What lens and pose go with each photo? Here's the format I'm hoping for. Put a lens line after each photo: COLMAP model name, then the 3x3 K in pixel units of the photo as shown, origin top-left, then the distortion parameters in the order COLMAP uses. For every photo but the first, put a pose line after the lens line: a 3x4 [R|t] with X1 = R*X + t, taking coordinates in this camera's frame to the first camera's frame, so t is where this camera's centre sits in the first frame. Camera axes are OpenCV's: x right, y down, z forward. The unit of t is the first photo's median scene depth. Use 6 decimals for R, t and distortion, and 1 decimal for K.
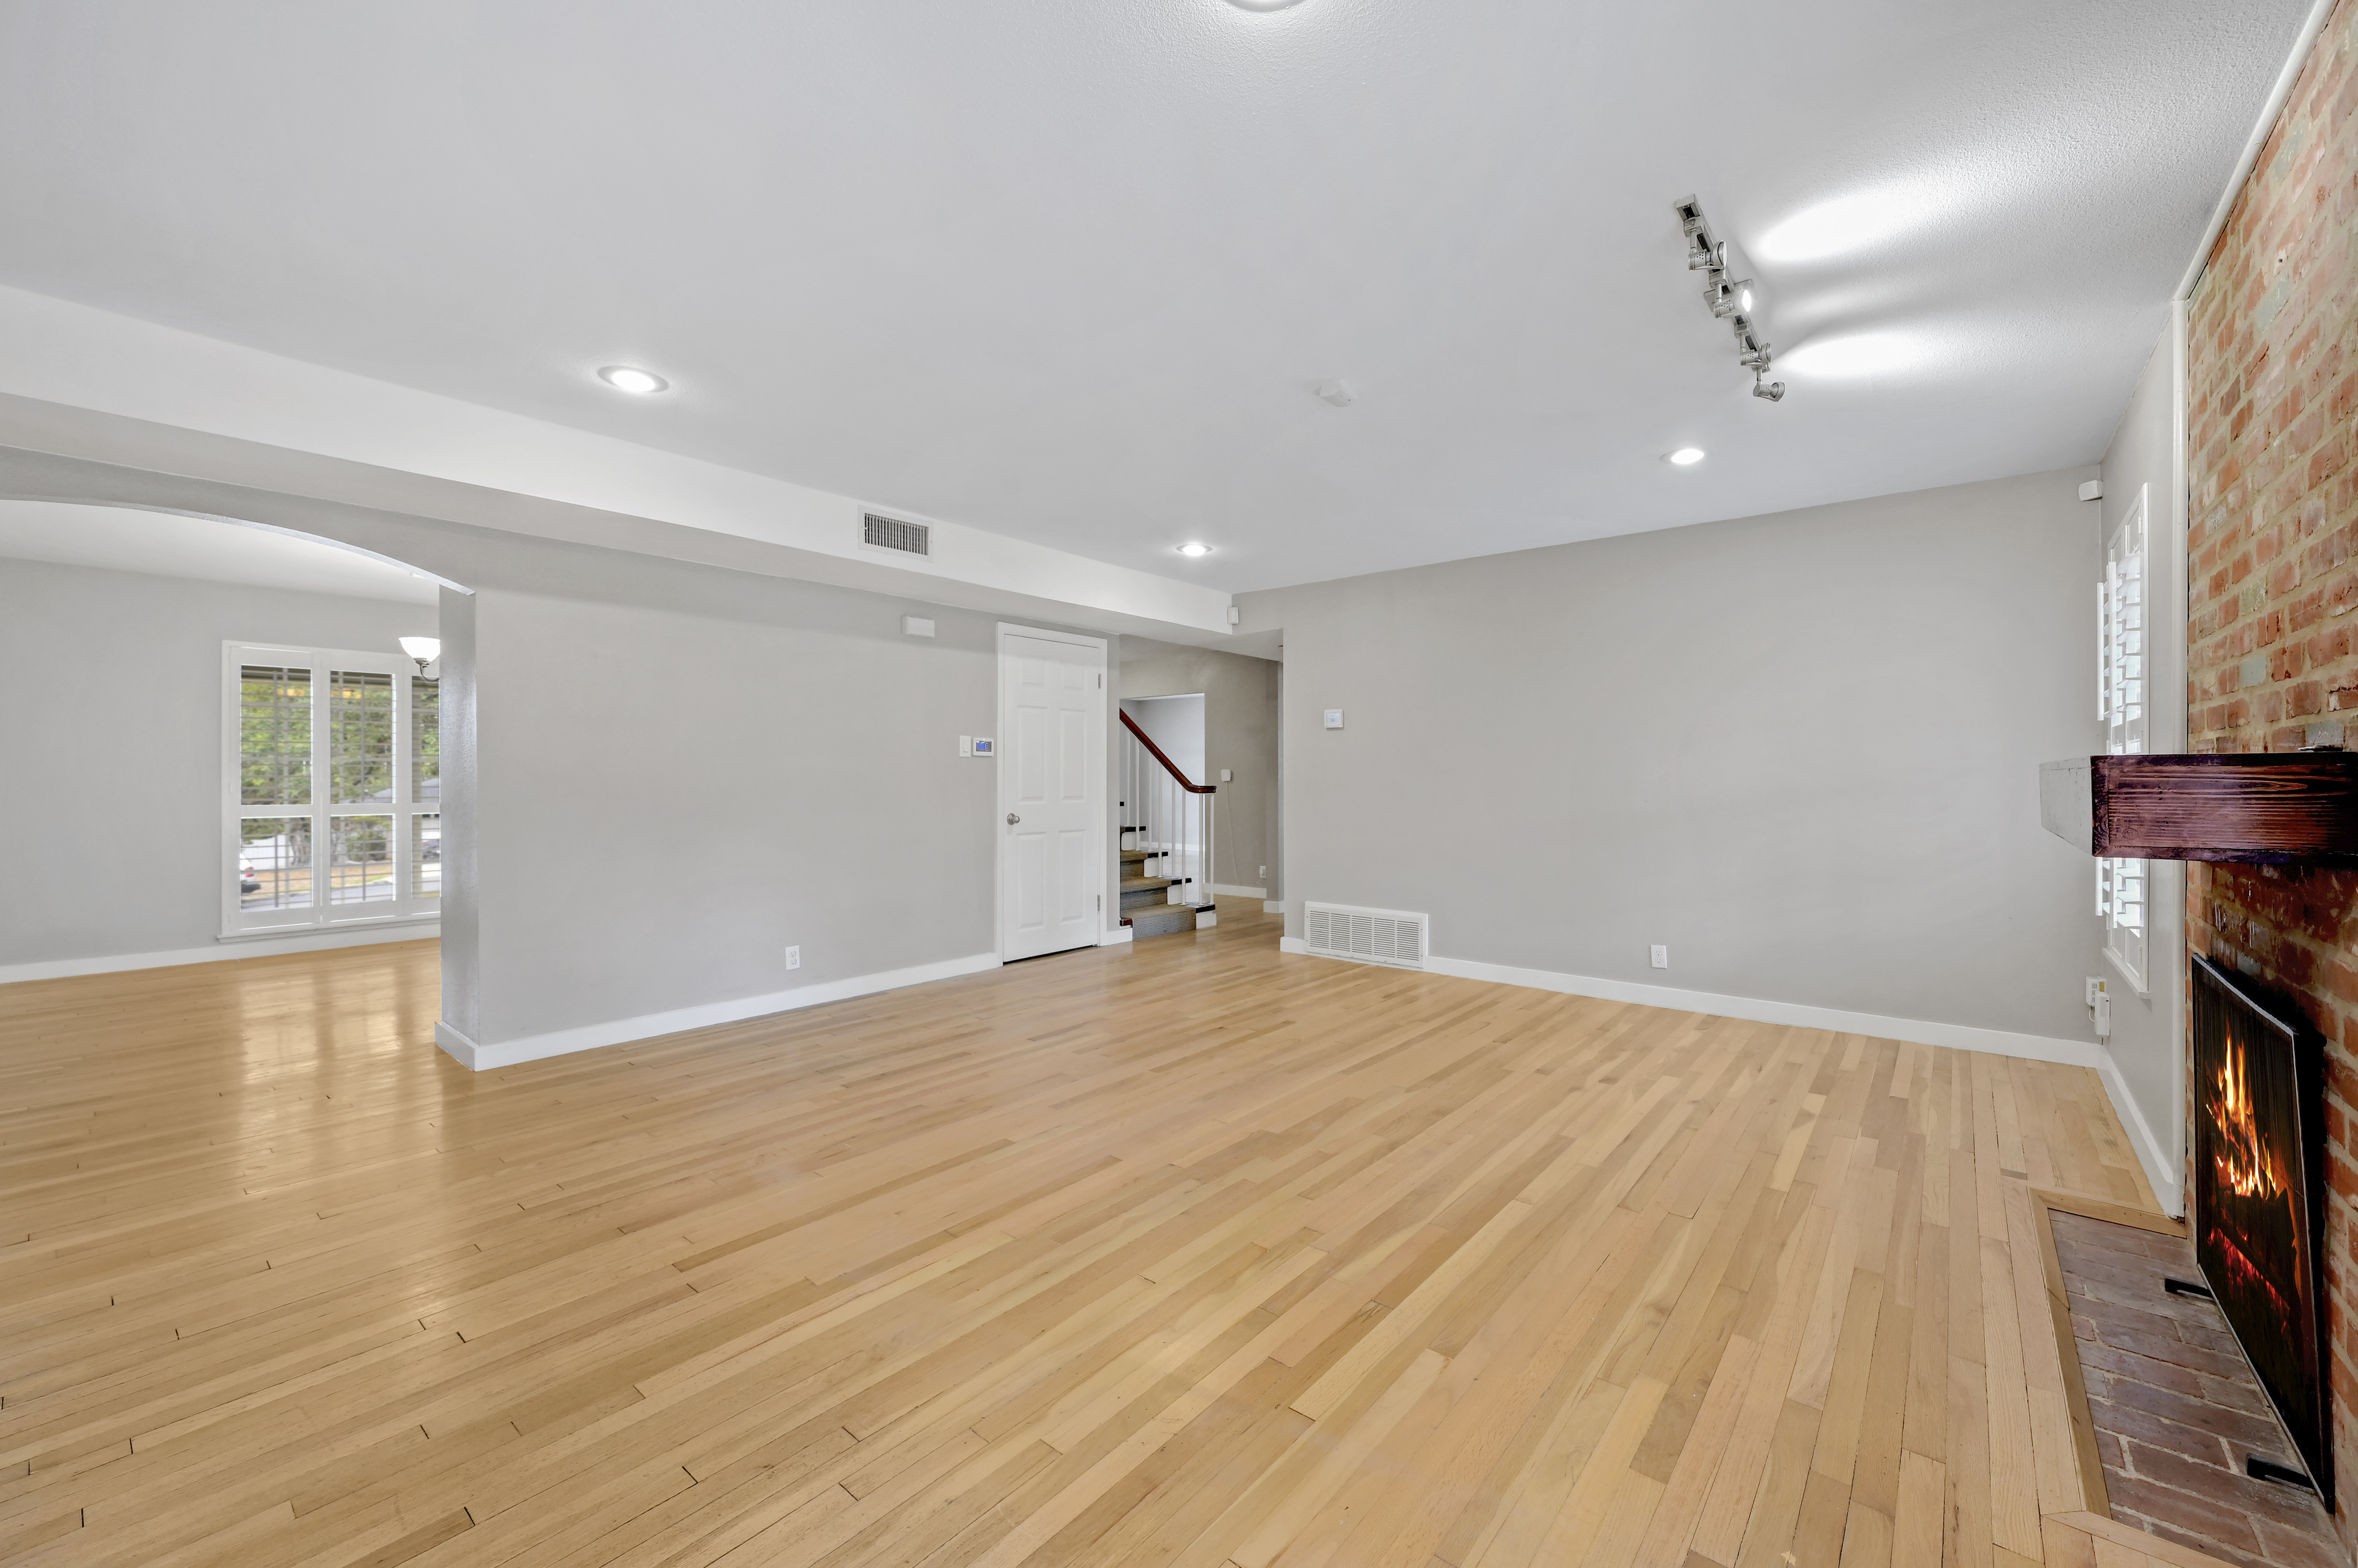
lens RADIAL K [[939.9, 0, 1176.5], [0, 939.9, 776.7], [0, 0, 1]] dist [-0.000563, 0.000025]
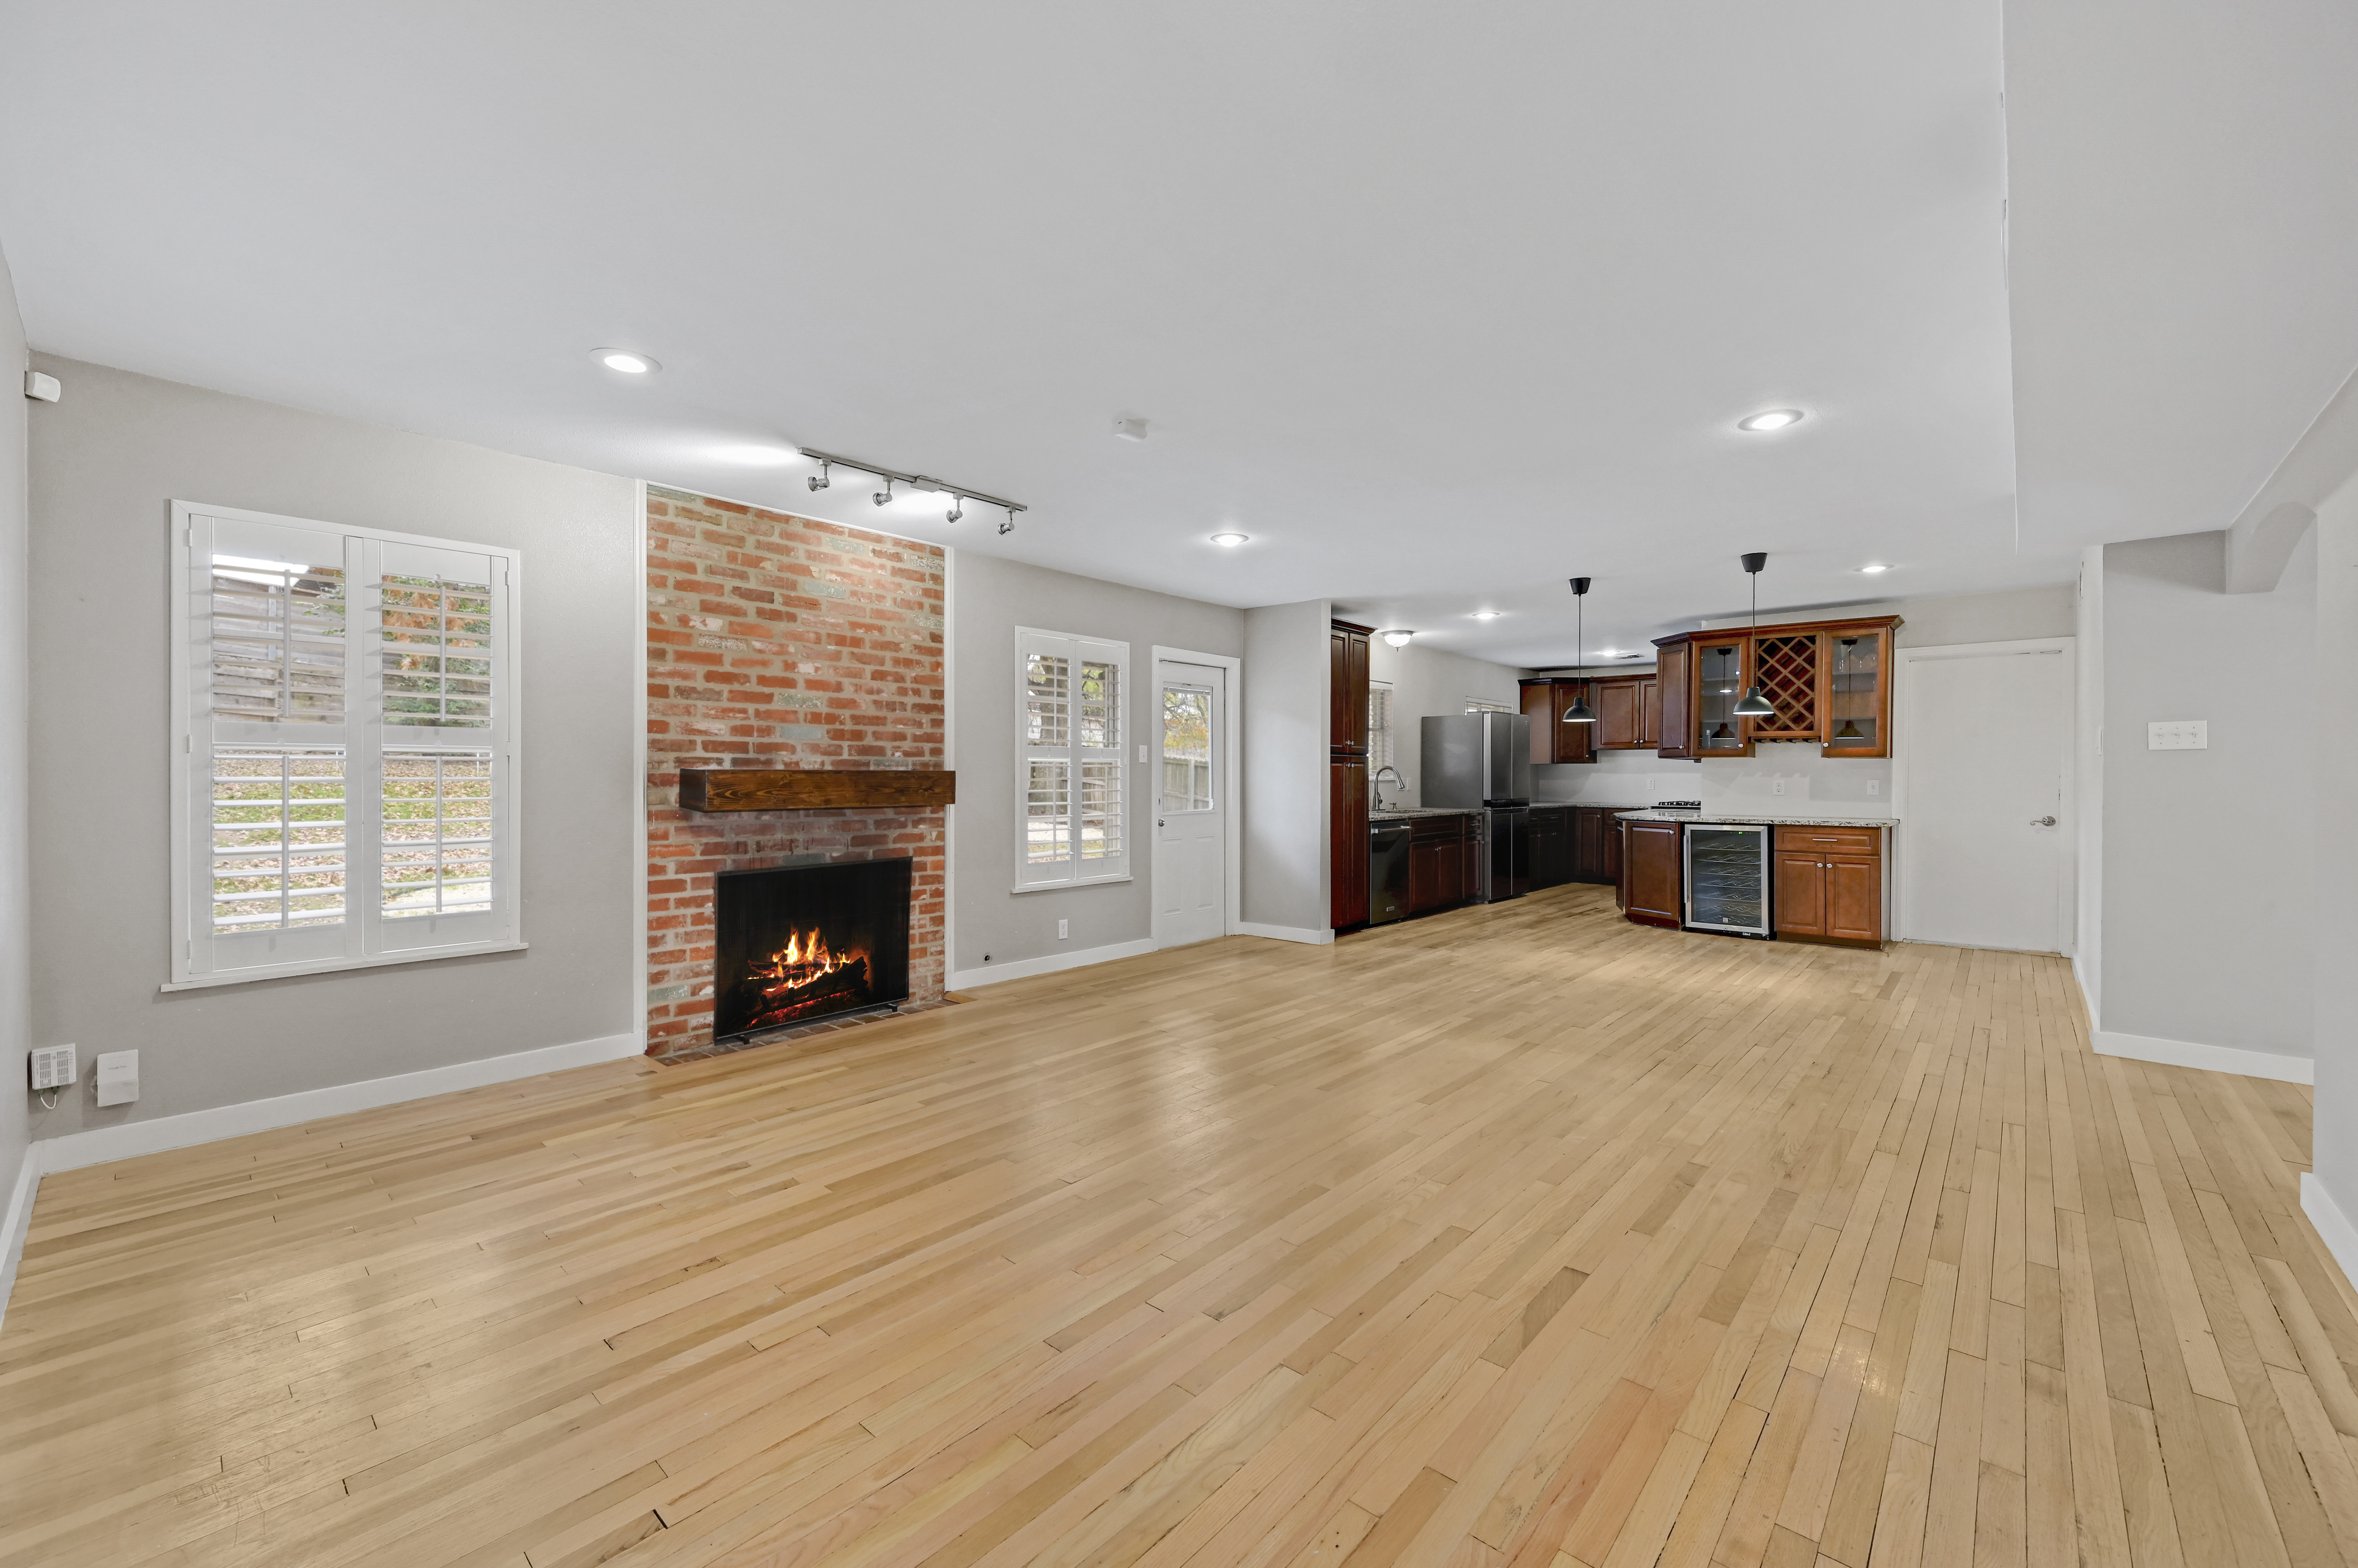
lens RADIAL K [[939.9, 0, 1175.5], [0, 939.9, 780.3], [0, 0, 1]] dist [-0.000563, 0.000025]
pose [[-0.999008, 0.000718, 0.044536, 0.069835], [0.001006, 0.999979, 0.006451, -0.005590], [-0.044531, 0.006490, -0.998987, 2.173158]]
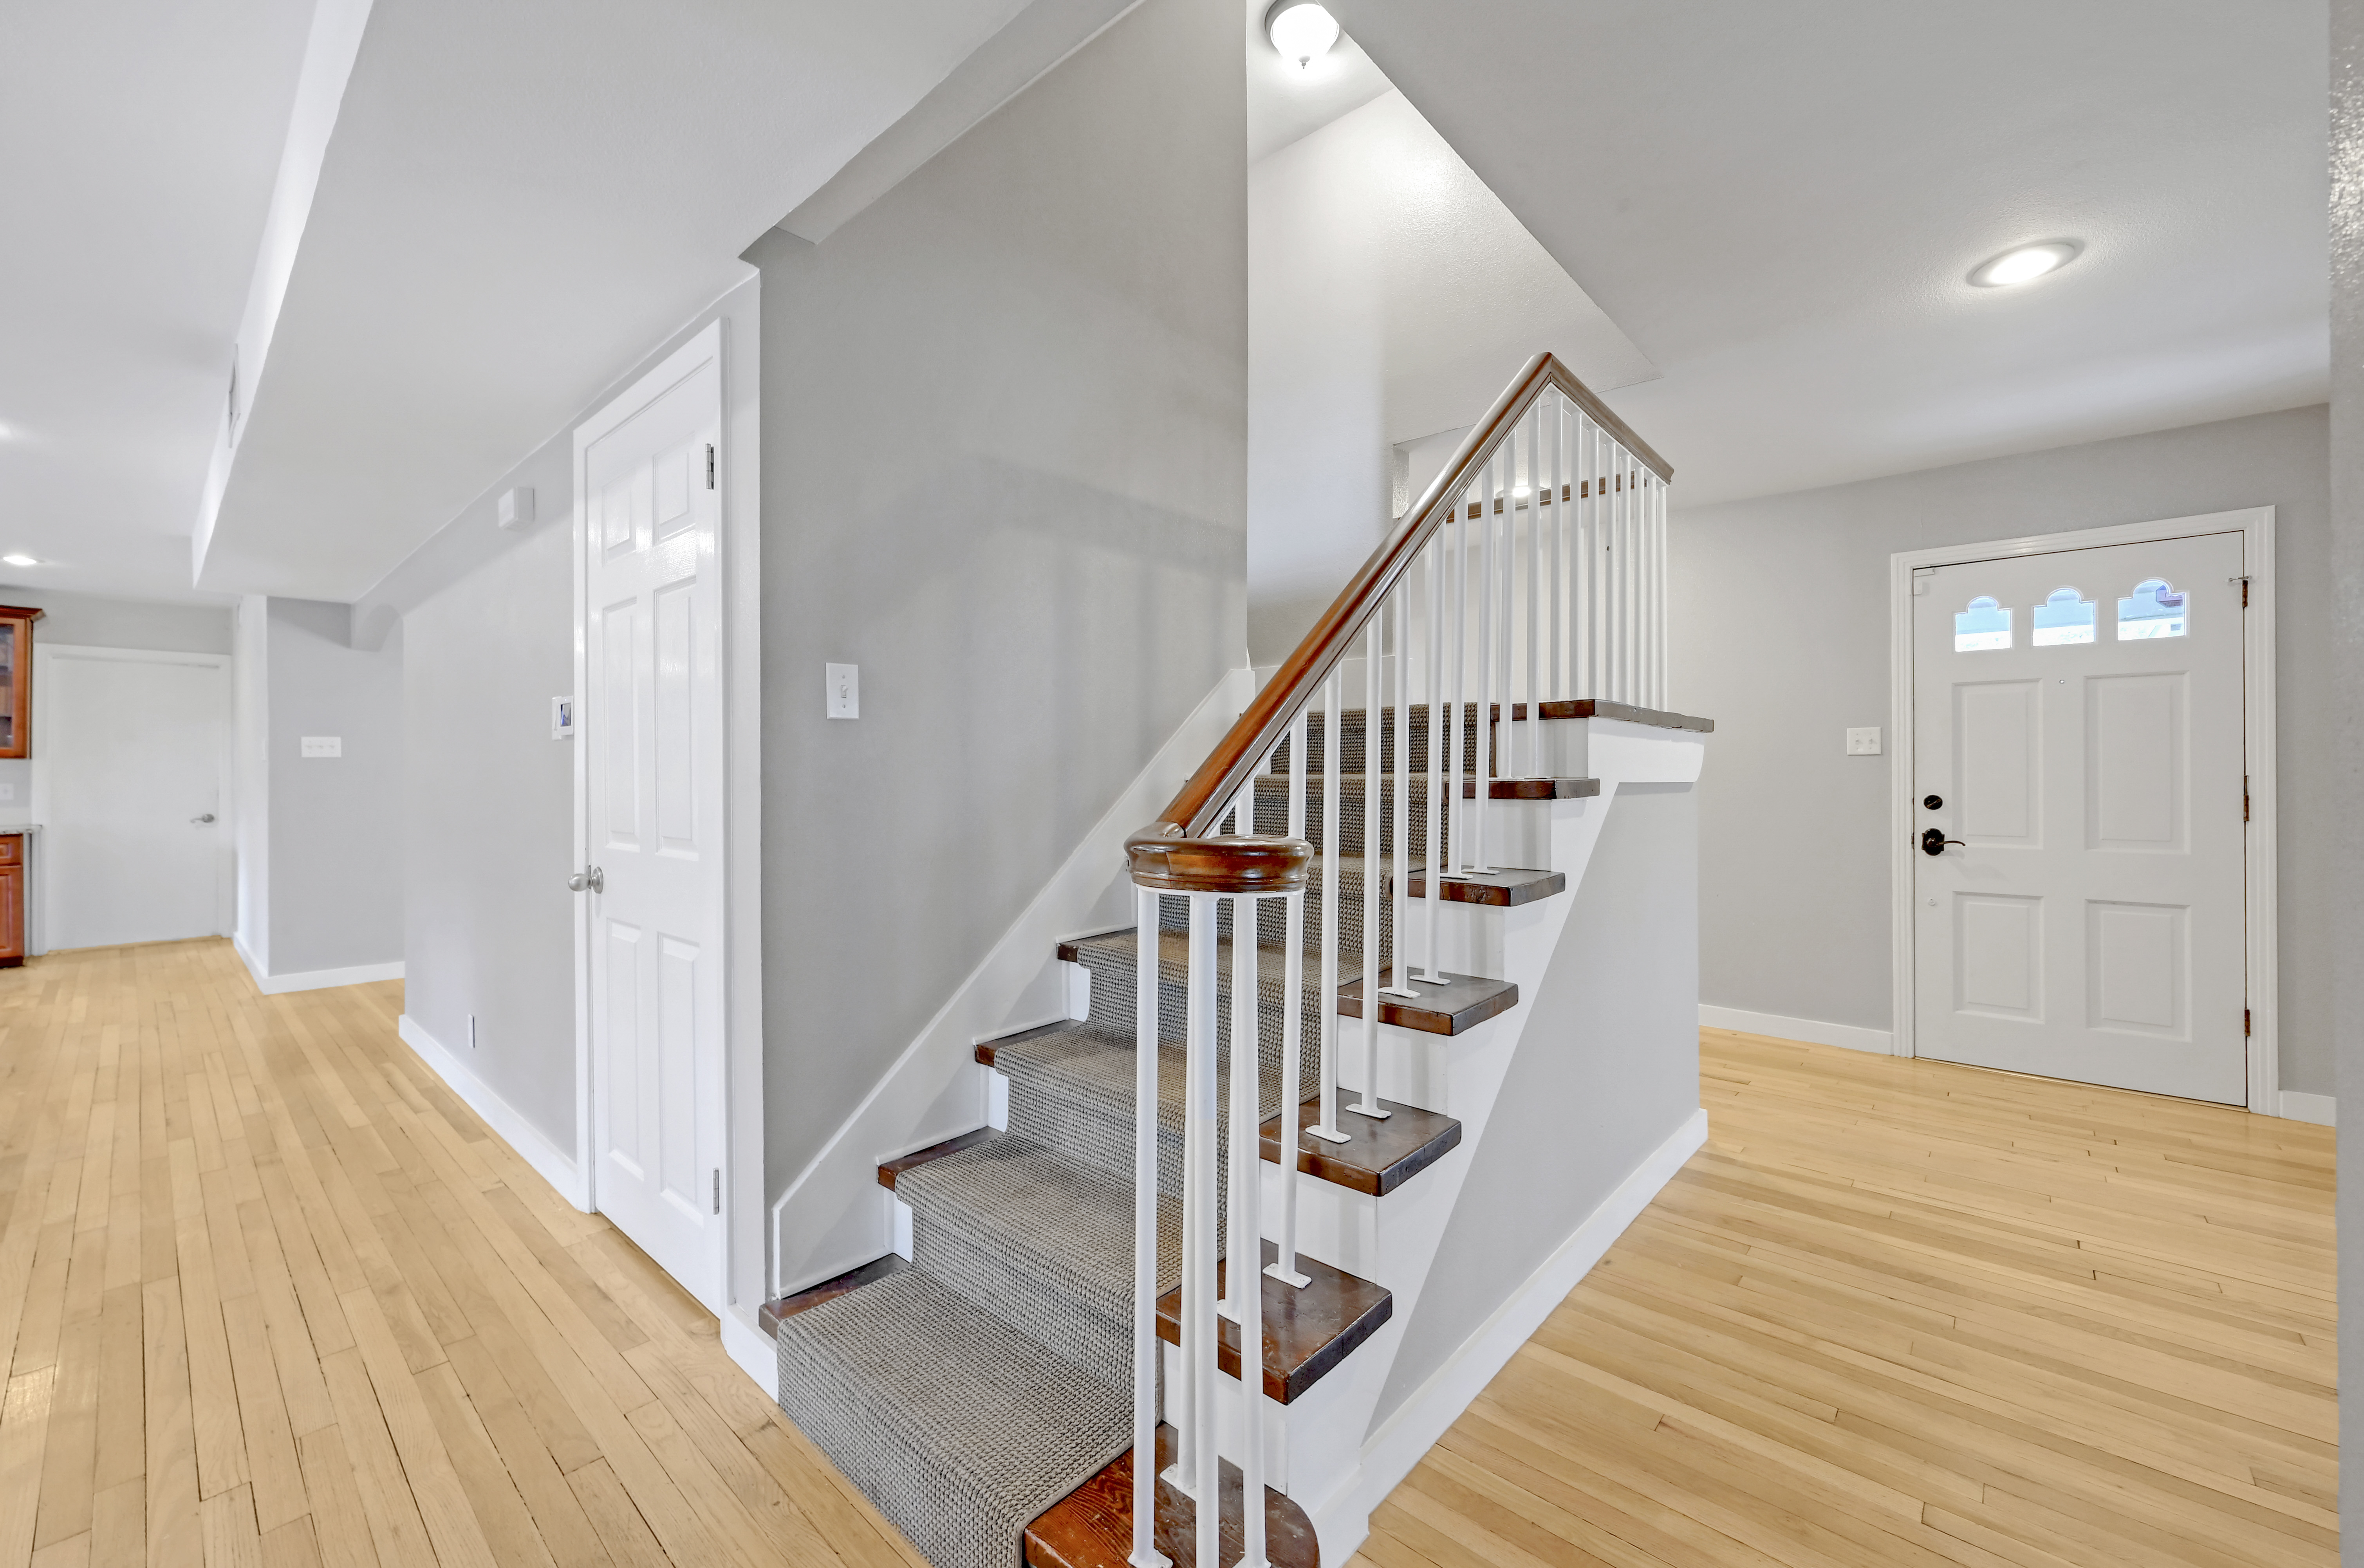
lens RADIAL K [[942.3, 0, 1182.5], [0, 942.3, 778.3], [0, 0, 1]] dist [-0.000563, 0.000025]
pose [[-0.043581, 0.003472, -0.999044, 0.463049], [-0.000009, 0.999994, 0.003476, -0.007040], [0.999050, 0.000160, -0.043581, 2.528455]]
